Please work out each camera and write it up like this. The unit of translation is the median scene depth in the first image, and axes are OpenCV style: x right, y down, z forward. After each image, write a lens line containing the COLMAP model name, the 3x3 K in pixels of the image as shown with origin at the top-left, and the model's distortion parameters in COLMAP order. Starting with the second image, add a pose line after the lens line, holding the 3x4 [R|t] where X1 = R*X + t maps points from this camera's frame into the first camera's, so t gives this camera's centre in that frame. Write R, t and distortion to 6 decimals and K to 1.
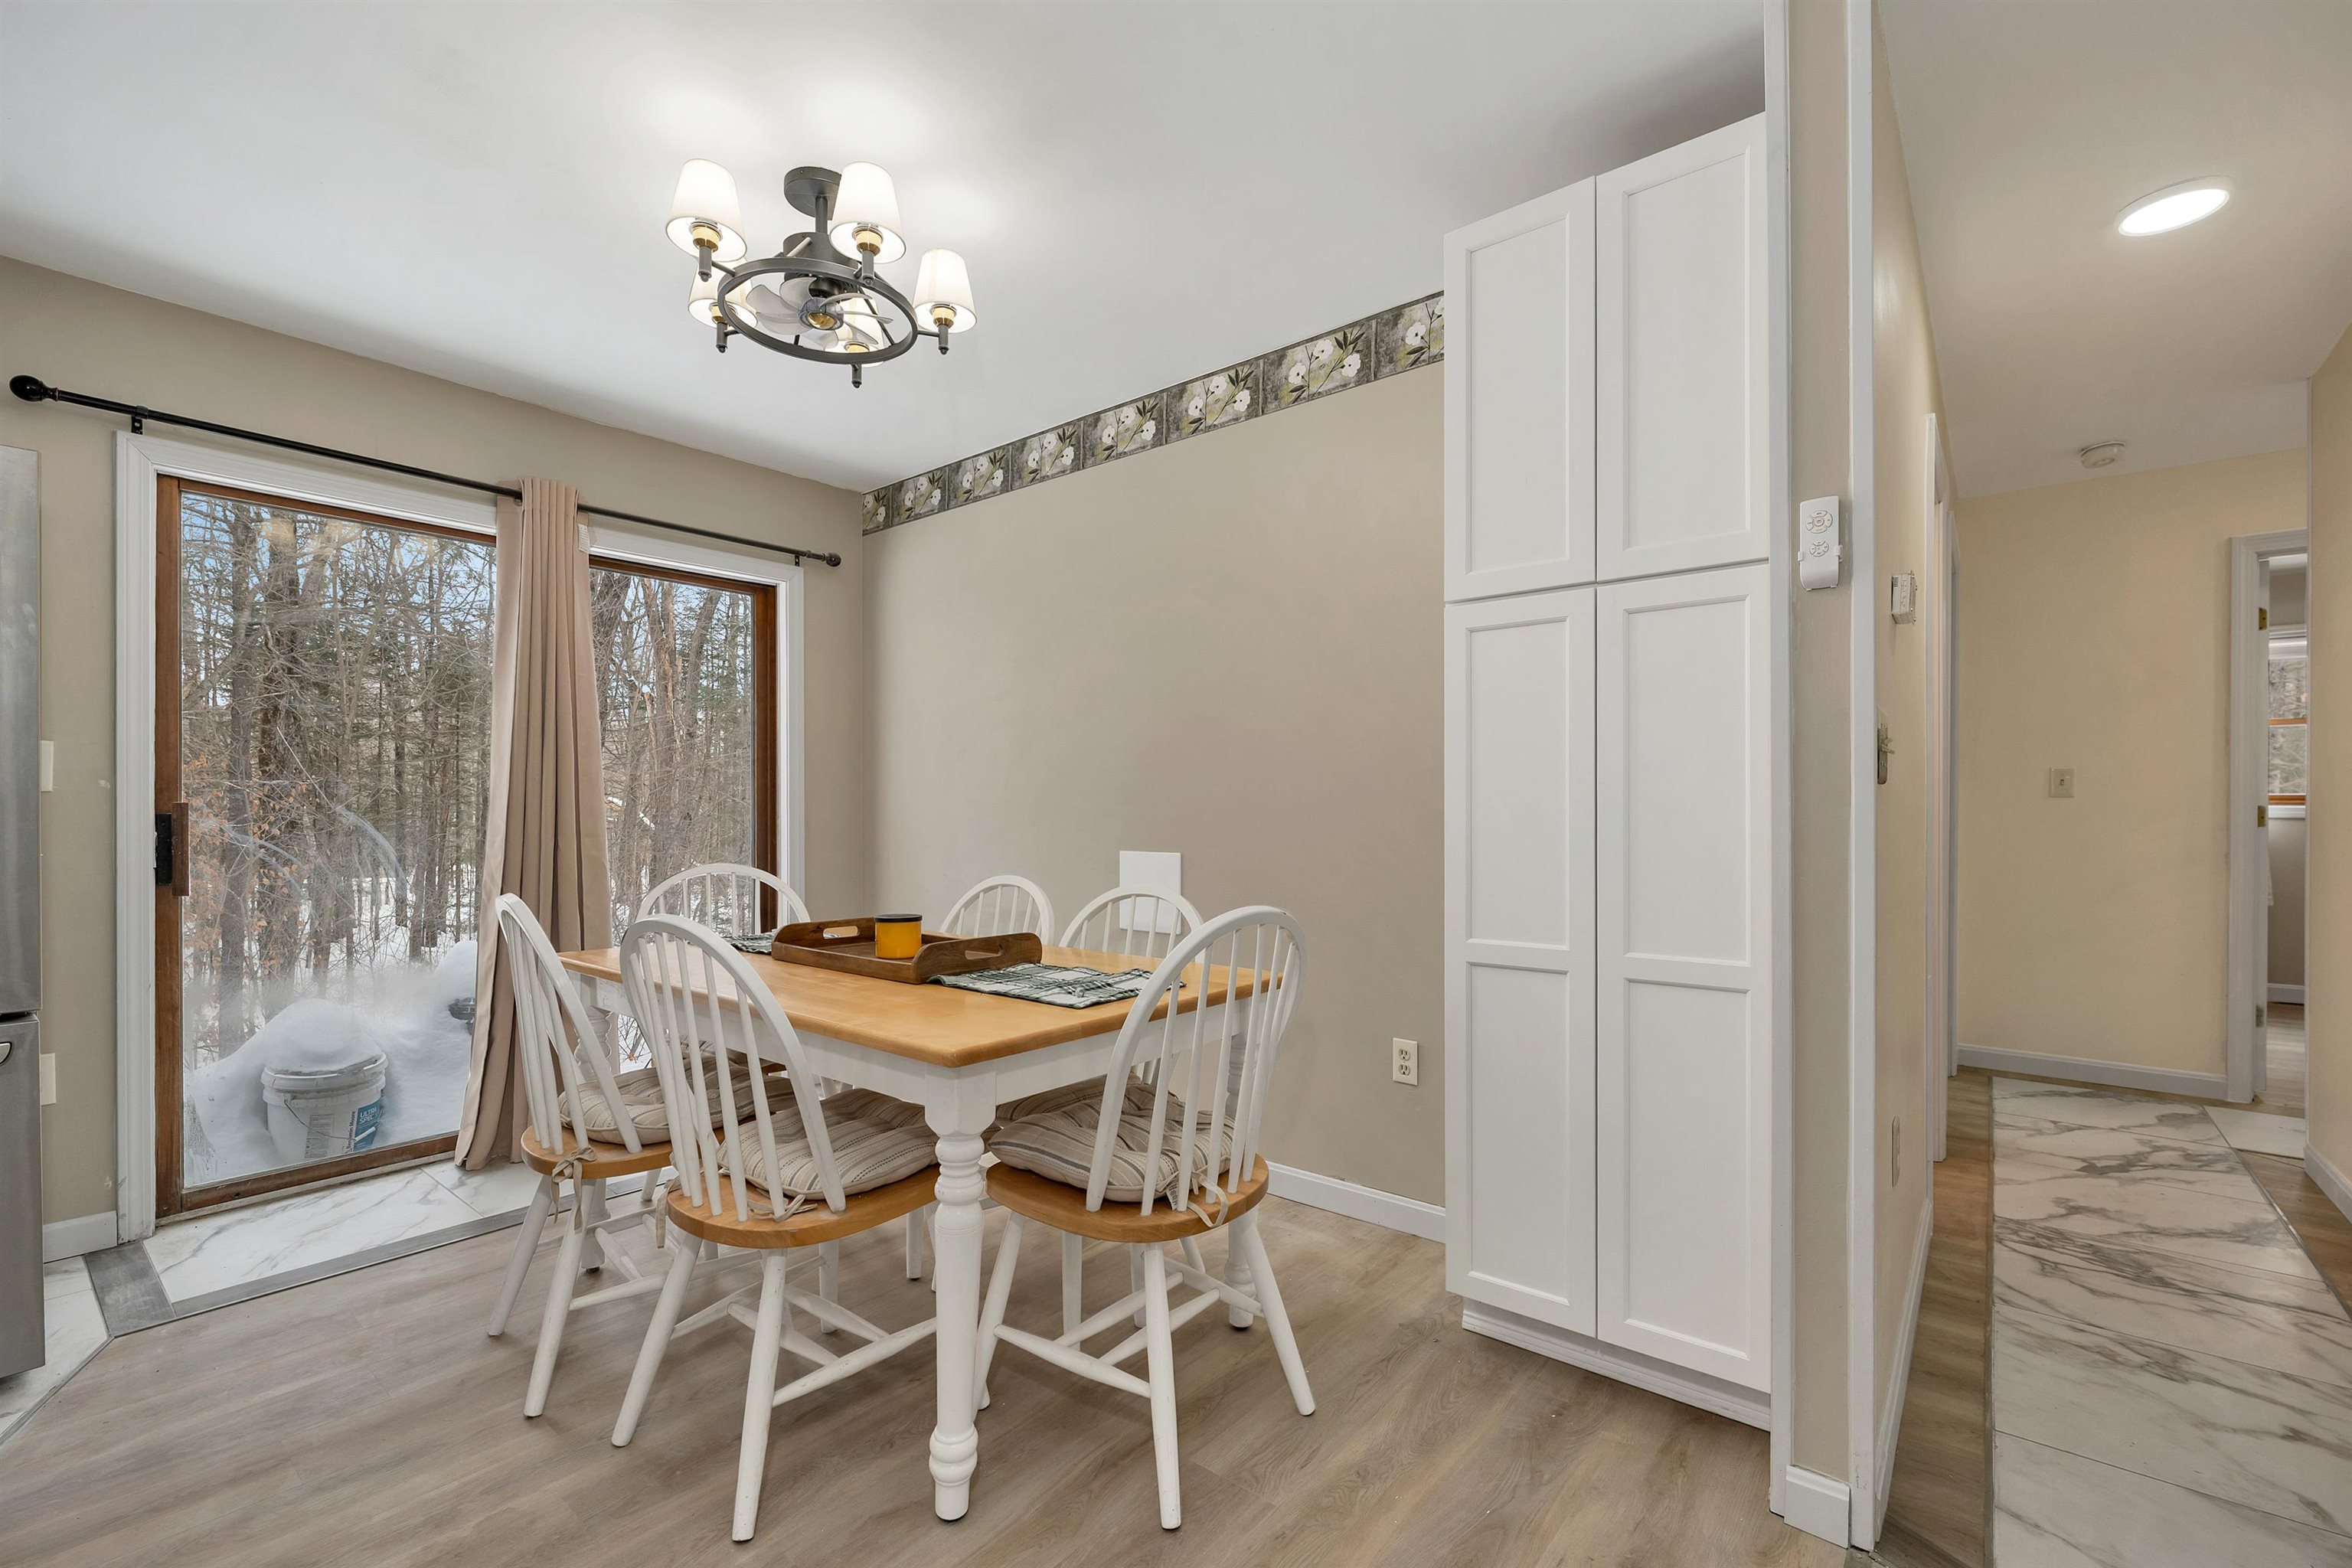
lens RADIAL K [[1005.2, 0, 1164.4], [0, 1005.2, 809.3], [0, 0, 1]] dist [-0.001382, -0.000362]
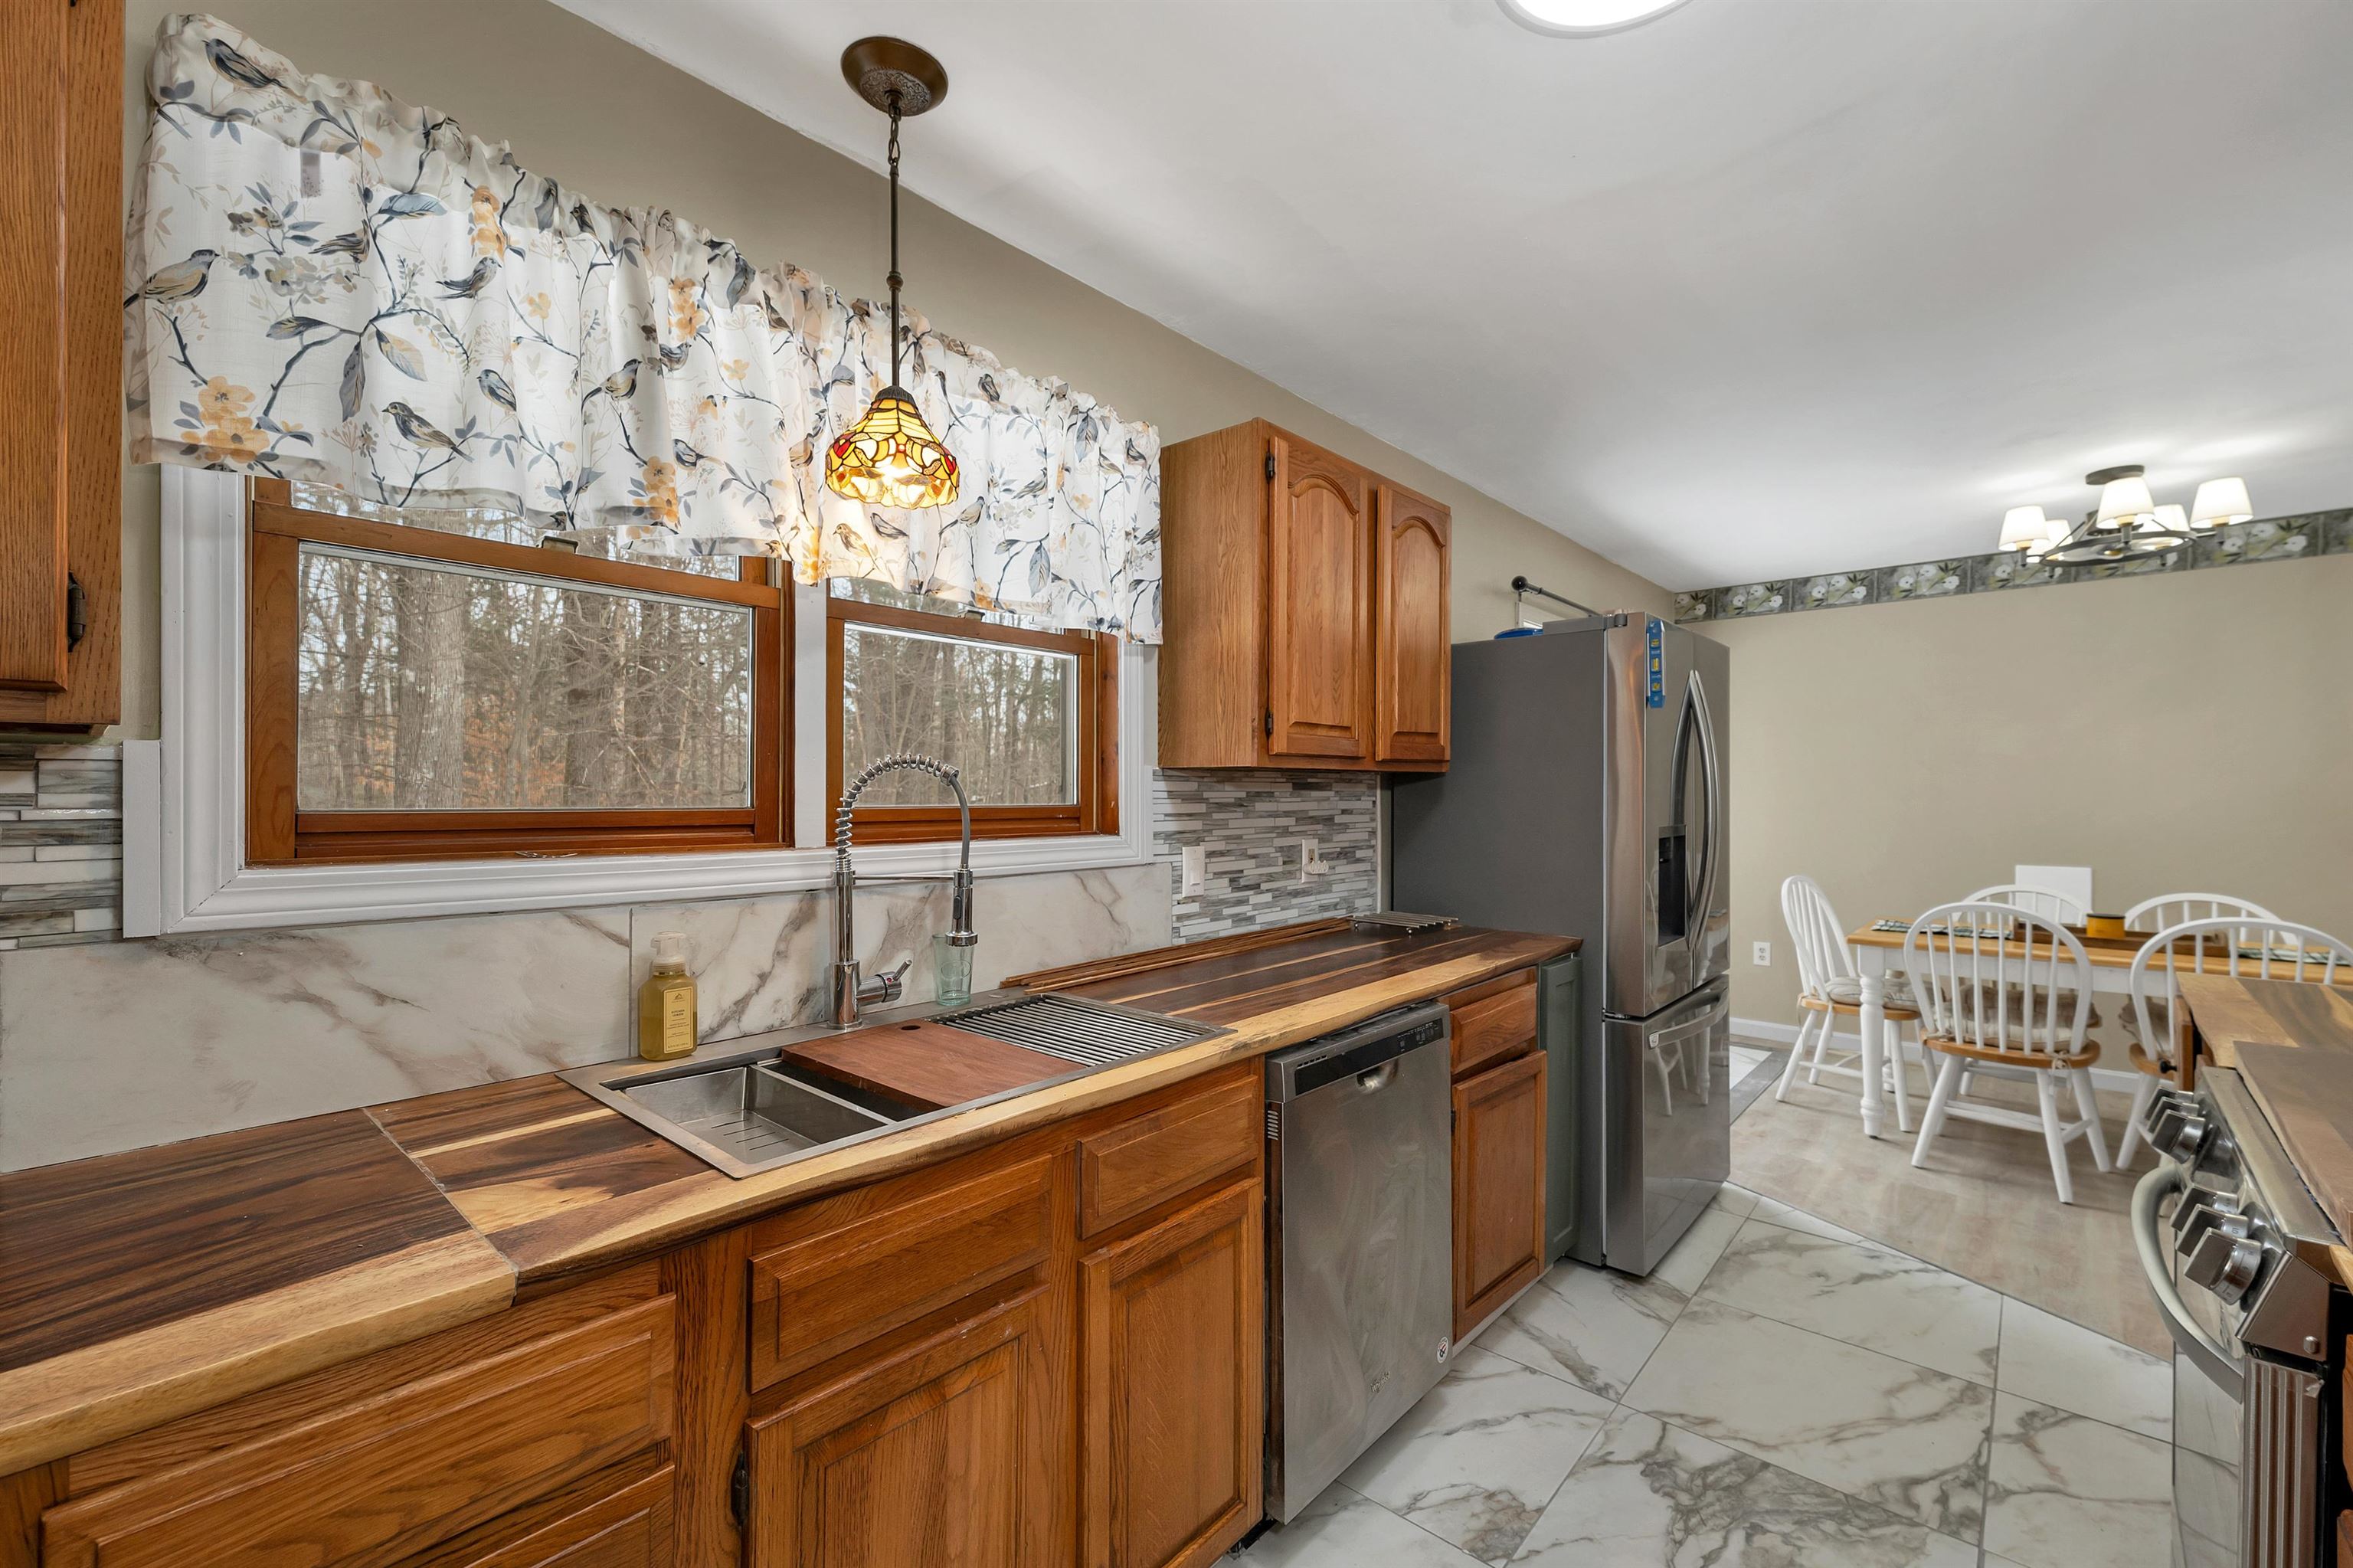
lens RADIAL K [[983.6, 0, 1176.6], [0, 983.6, 793.8], [0, 0, 1]] dist [-0.000481, 0.000034]
pose [[0.999263, -0.000787, -0.038378, -1.432512], [0.000858, 0.999998, 0.001816, -0.075221], [0.038377, -0.001848, 0.999262, -0.529608]]
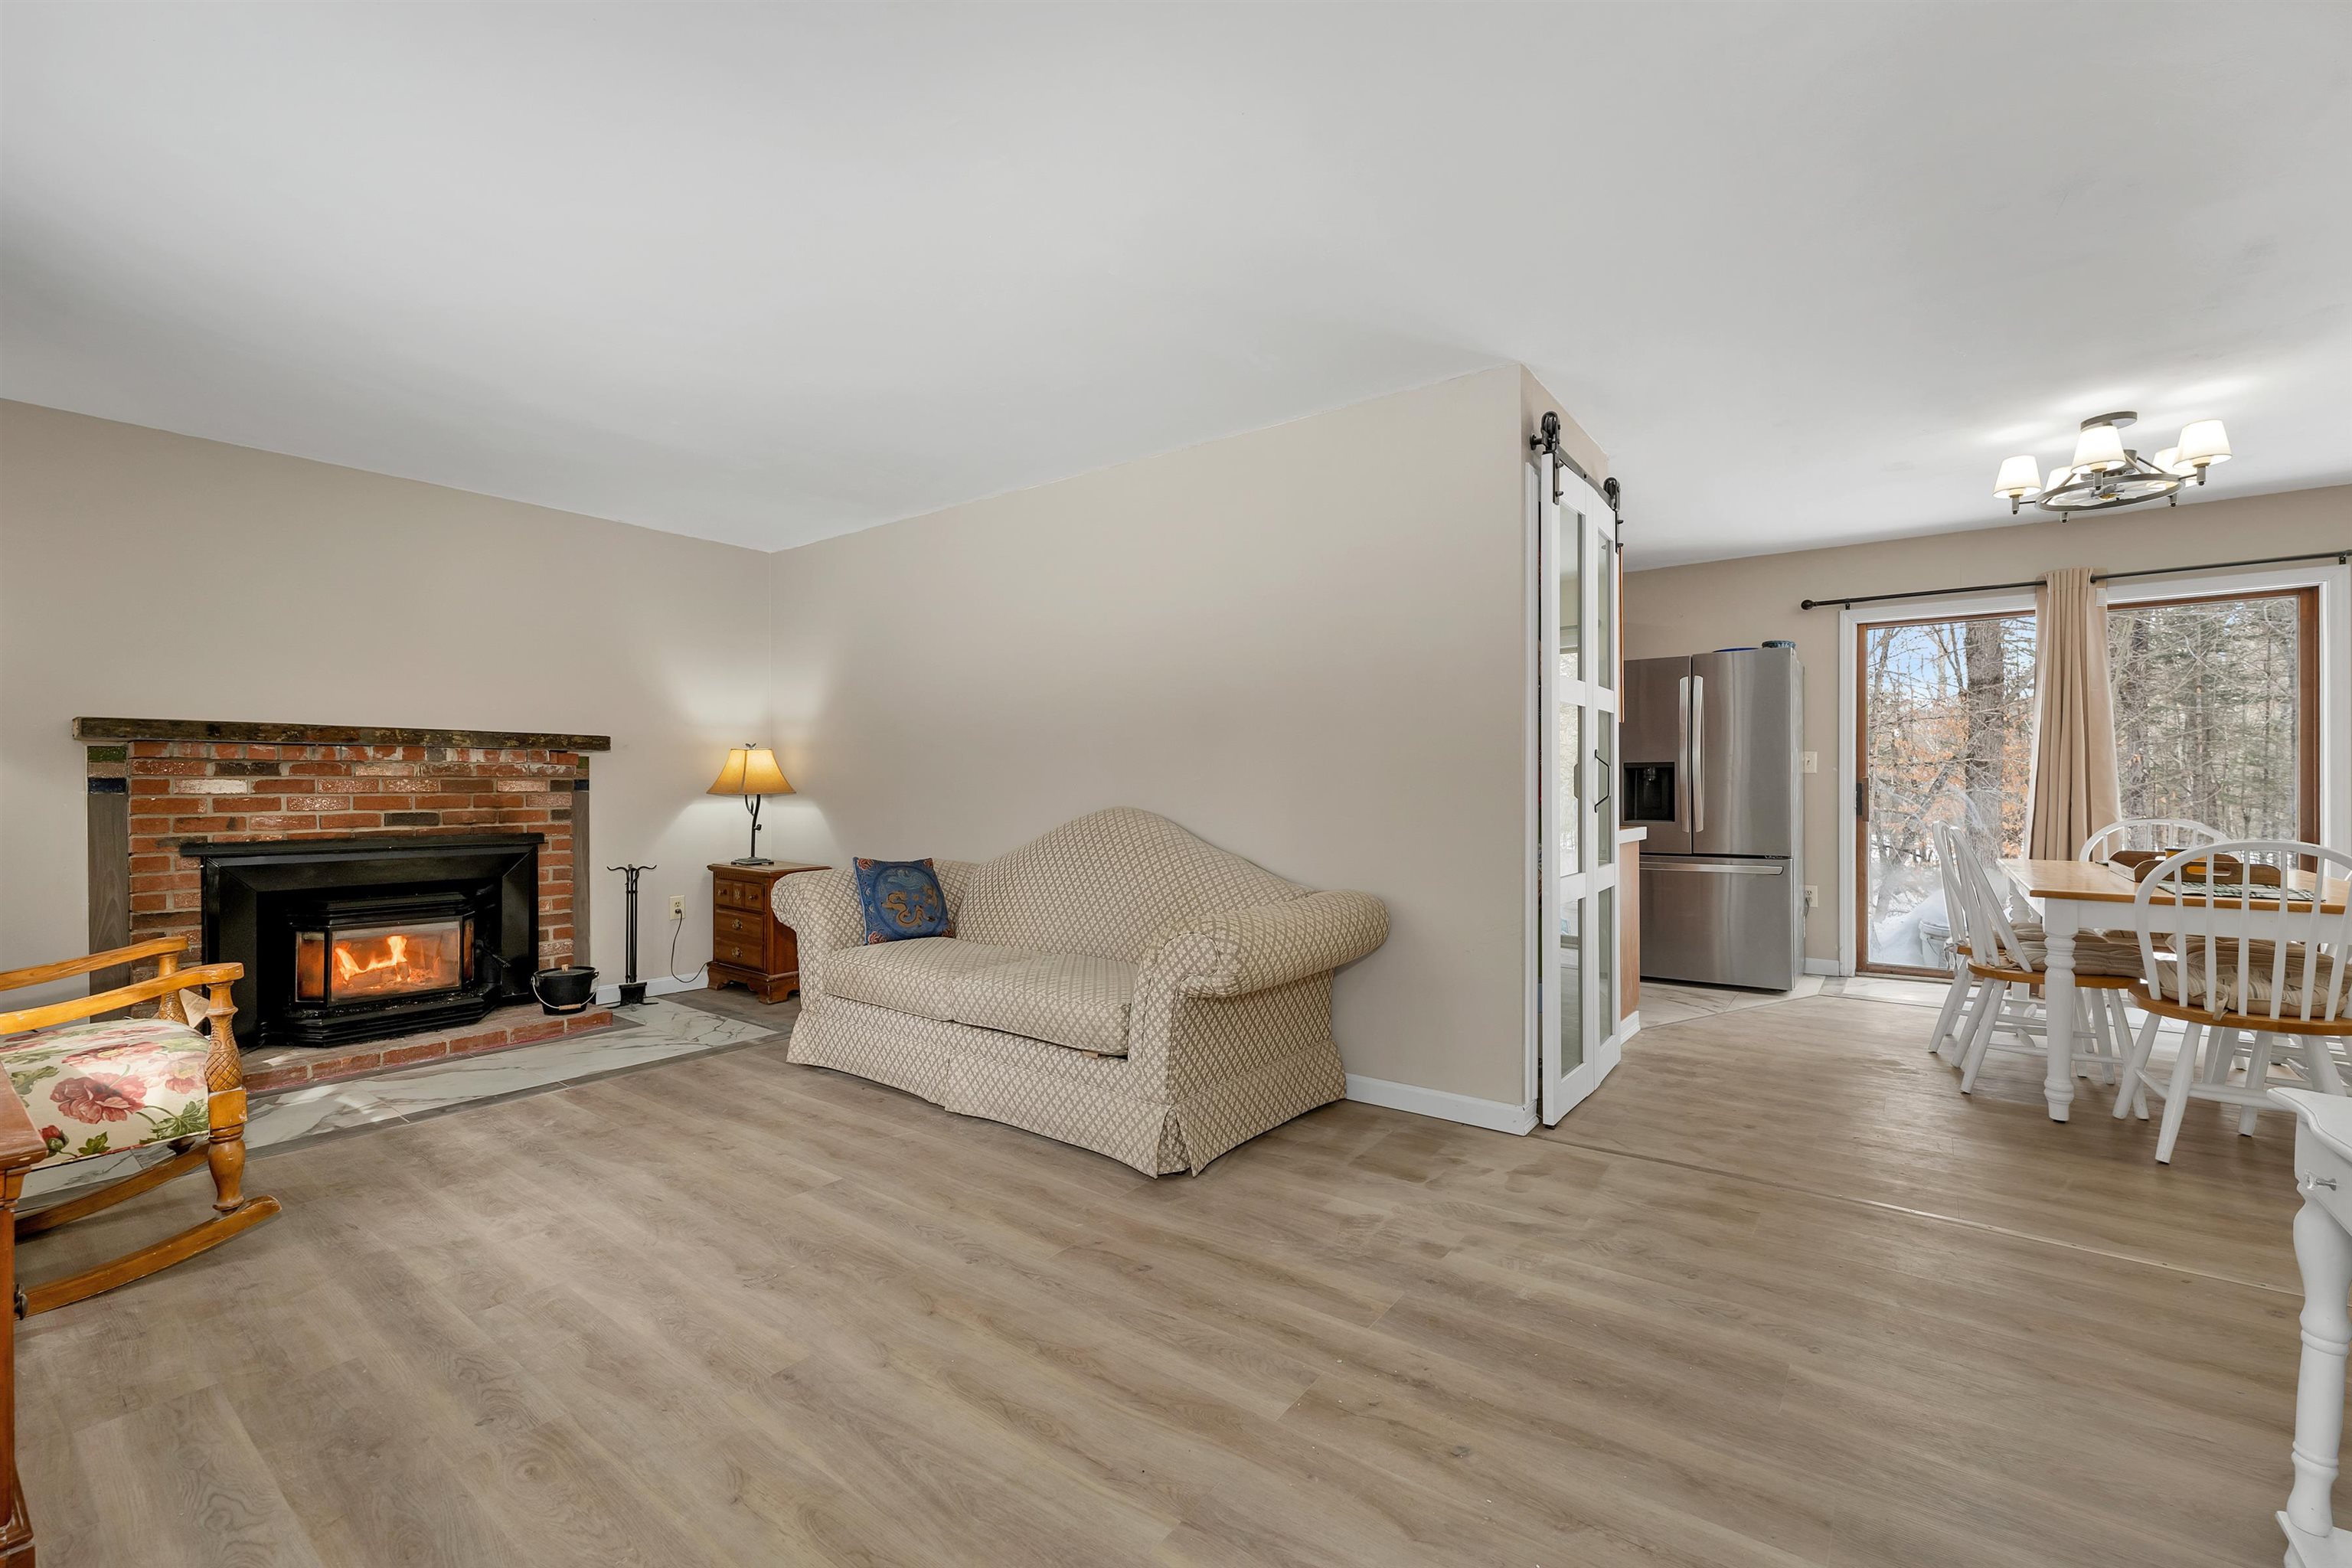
lens RADIAL K [[983.2, 0, 1176.1], [0, 983.2, 793.8], [0, 0, 1]] dist [-0.000481, 0.000034]
pose [[0.043695, 0.009835, -0.998997, 1.000412], [0.004390, 0.999940, 0.010037, 0.000043], [0.999035, -0.004824, 0.043649, -0.528478]]
